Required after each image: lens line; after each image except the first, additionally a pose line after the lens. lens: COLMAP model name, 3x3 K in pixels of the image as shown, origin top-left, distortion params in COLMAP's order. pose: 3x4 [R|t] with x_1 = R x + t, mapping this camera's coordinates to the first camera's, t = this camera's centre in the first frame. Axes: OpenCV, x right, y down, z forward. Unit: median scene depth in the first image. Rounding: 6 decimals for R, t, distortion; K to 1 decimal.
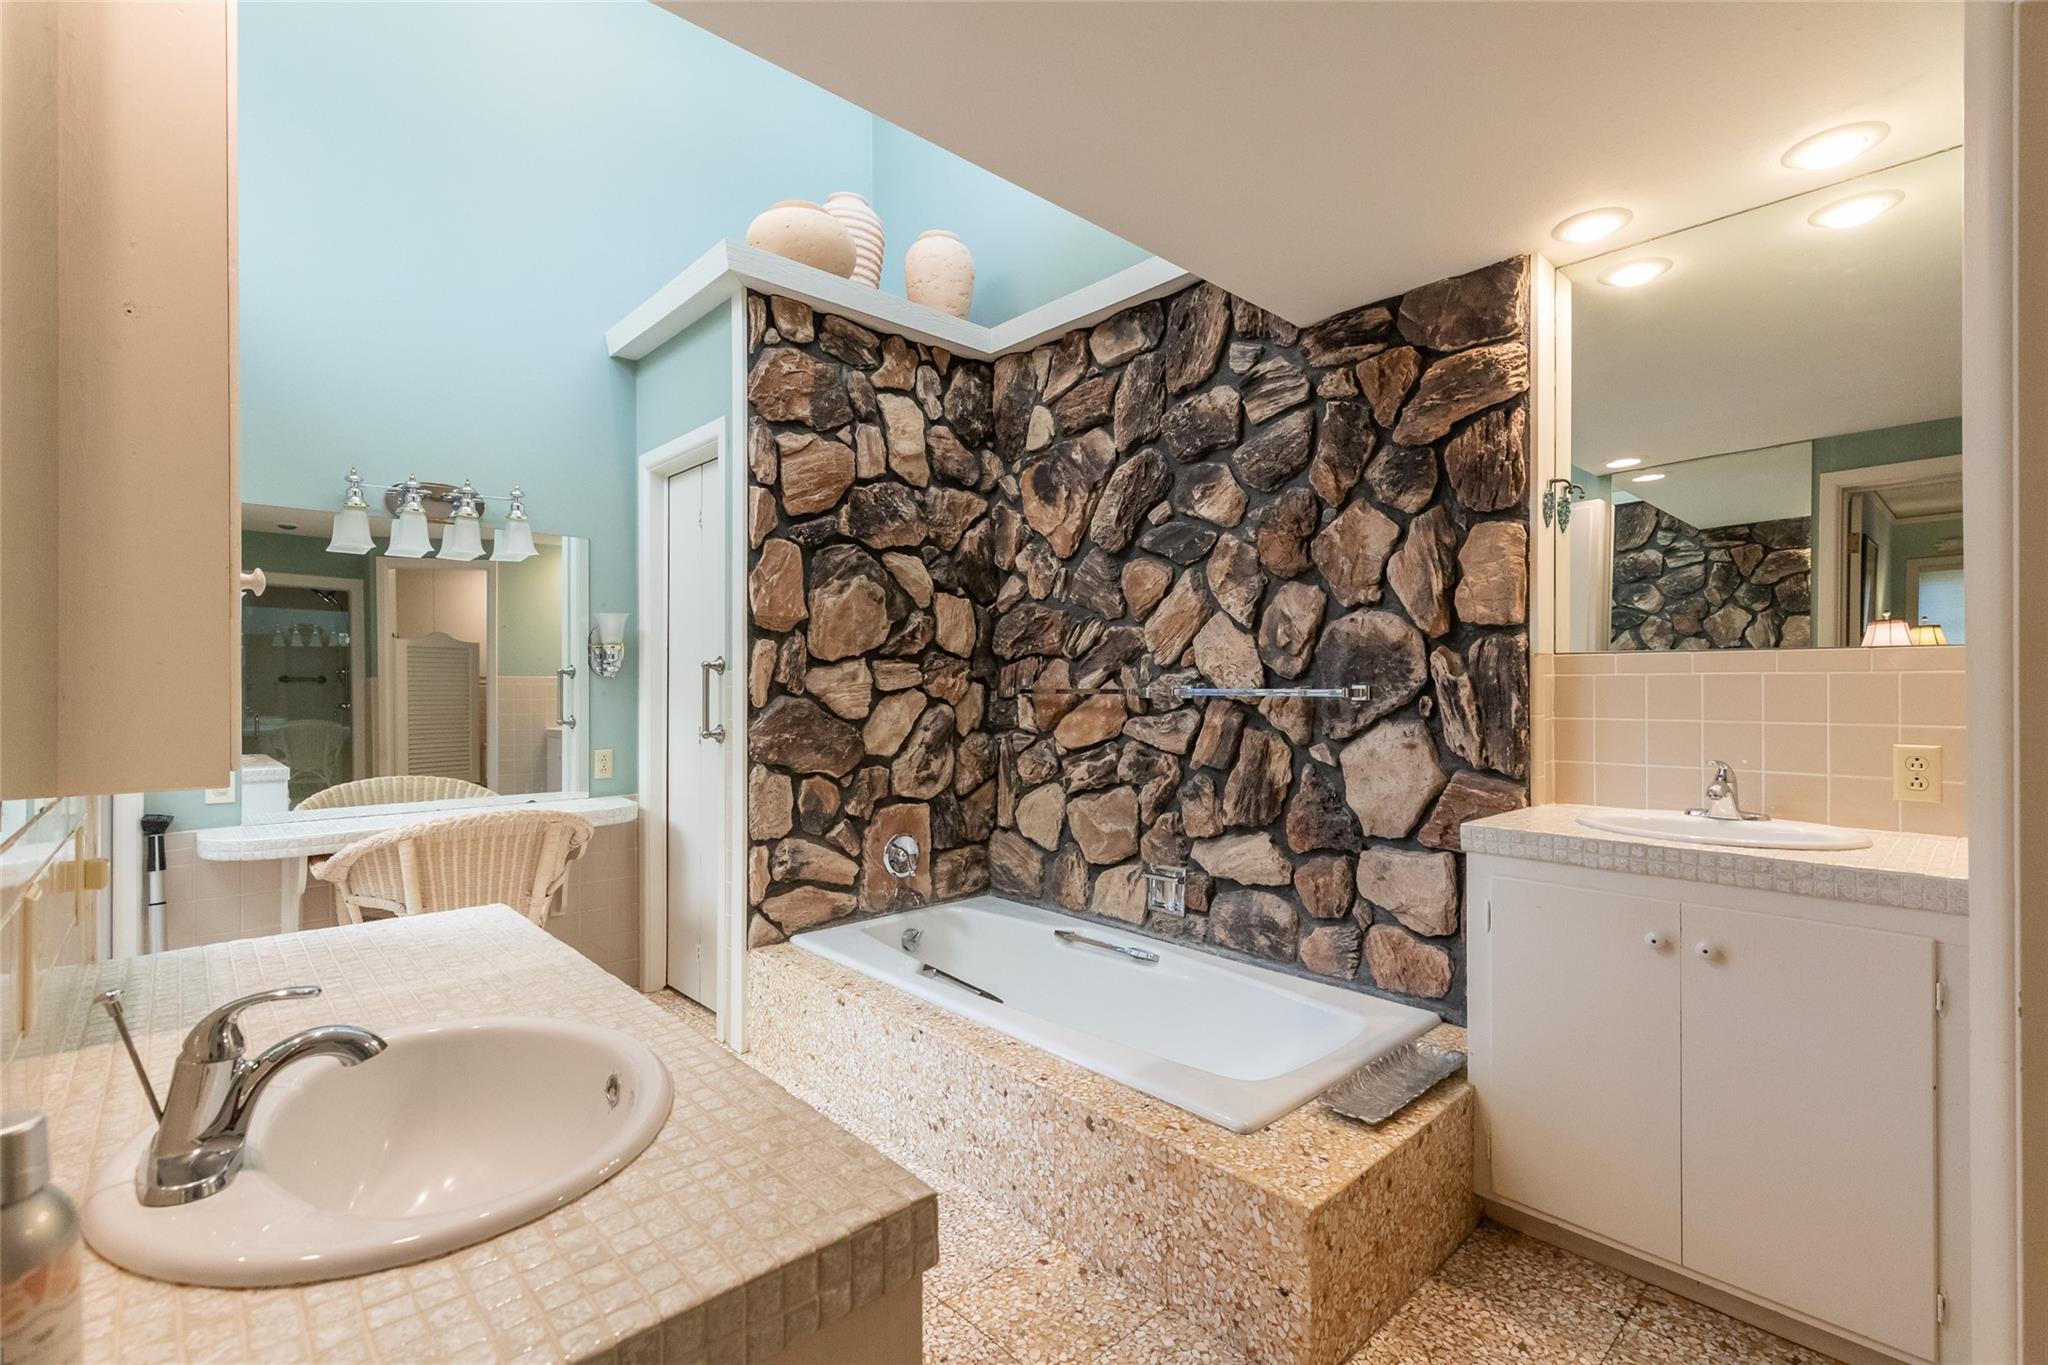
lens RADIAL K [[915.6, 0, 1024.6], [0, 915.6, 680.9], [0, 0, 1]] dist [0.004519, -0.000153]
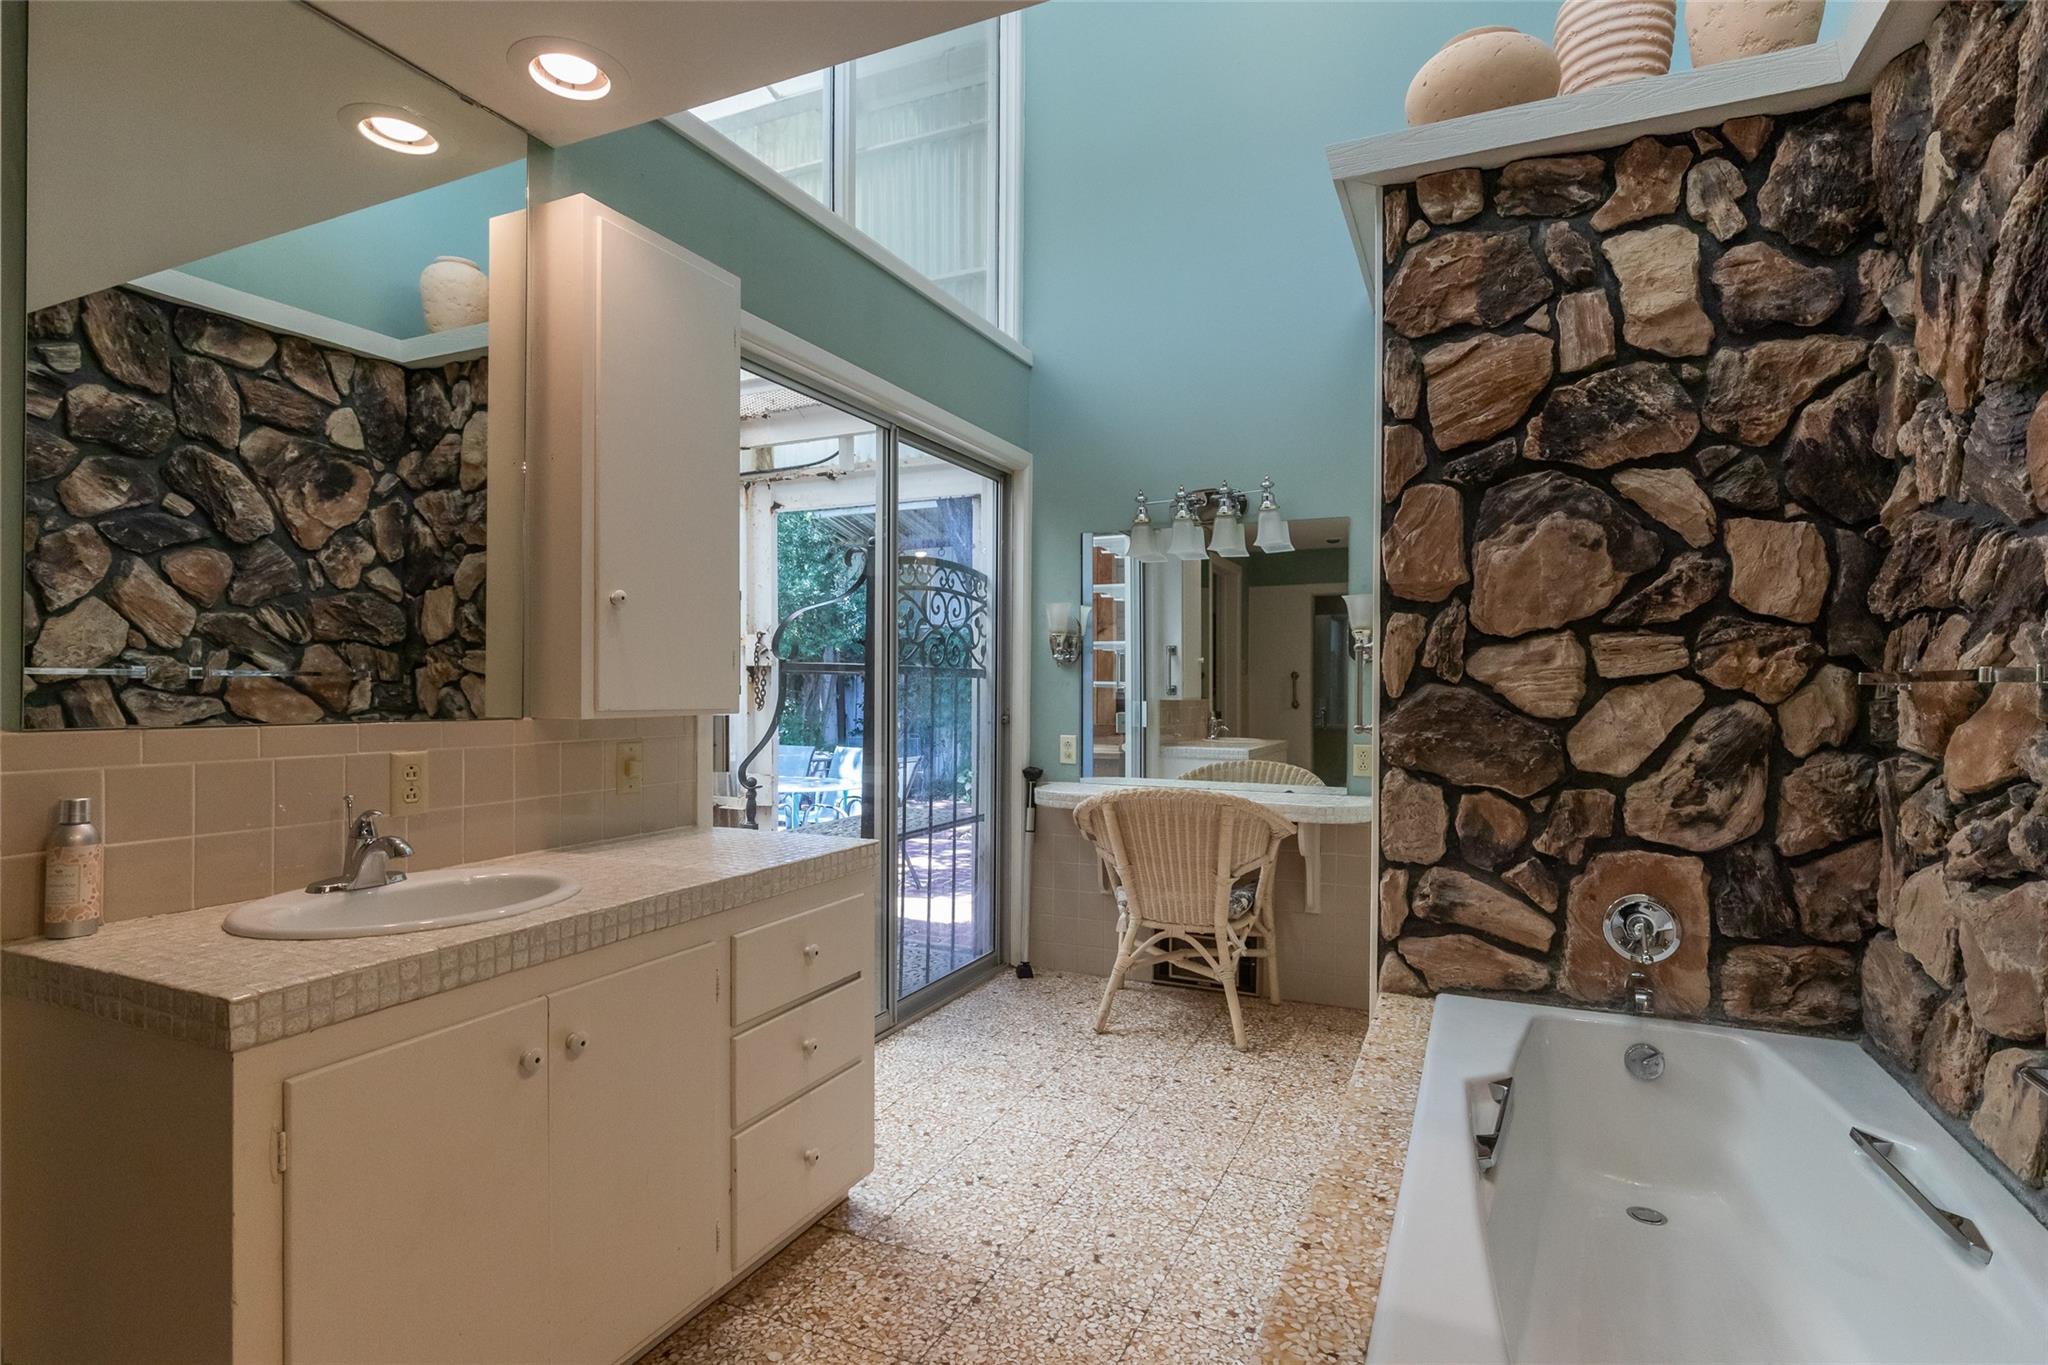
lens RADIAL K [[1021.6, 0, 1025.0], [0, 1021.6, 686.4], [0, 0, 1]] dist [-0.005589, 0.000122]
pose [[0.379155, 0.003144, -0.925328, 0.386758], [-0.000899, 0.999995, 0.003029, 0.015389], [0.925333, -0.000317, 0.379156, 0.326800]]
